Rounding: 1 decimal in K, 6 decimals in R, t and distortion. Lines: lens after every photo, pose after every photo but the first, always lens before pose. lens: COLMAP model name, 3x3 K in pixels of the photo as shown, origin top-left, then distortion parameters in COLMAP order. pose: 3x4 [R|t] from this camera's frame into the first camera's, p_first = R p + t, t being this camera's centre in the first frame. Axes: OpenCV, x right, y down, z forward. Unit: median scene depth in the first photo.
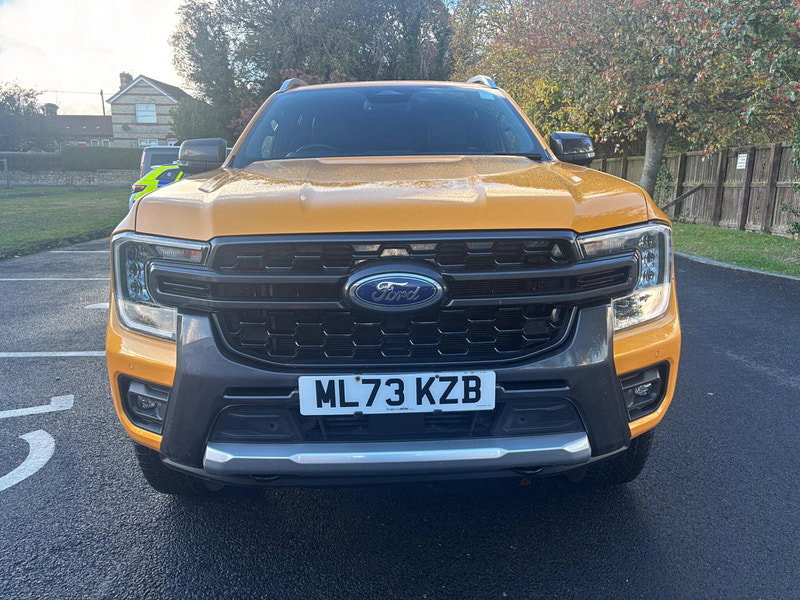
lens RADIAL K [[605.8, 0, 408.5], [0, 605.8, 301.2], [0, 0, 1]] dist [0.086083, -0.090755]
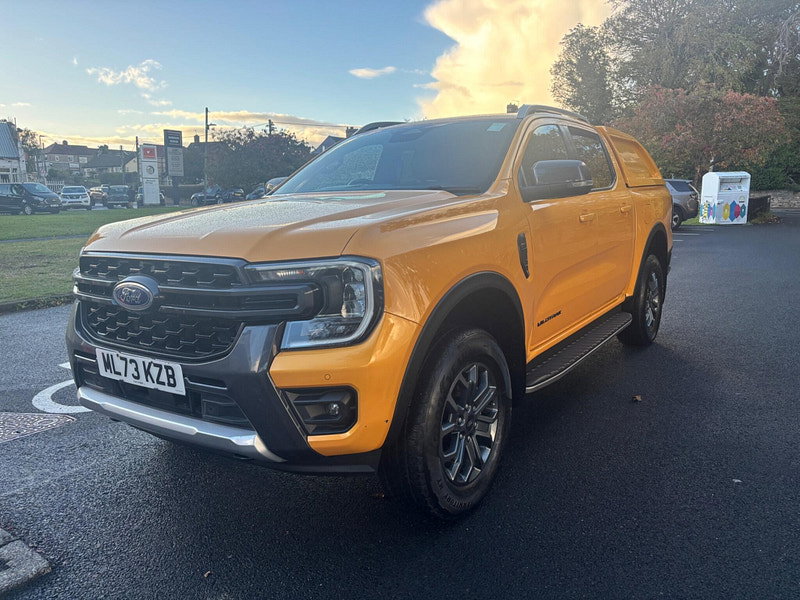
lens RADIAL K [[615.6, 0, 400.0], [0, 615.6, 300.0], [0, 0, 1]] dist [0.021461, -0.008456]
pose [[0.811838, 0.091162, -0.576722, 1.223657], [-0.110272, 0.993900, 0.001878, -0.071580], [0.573375, 0.062072, 0.816938, 0.195110]]
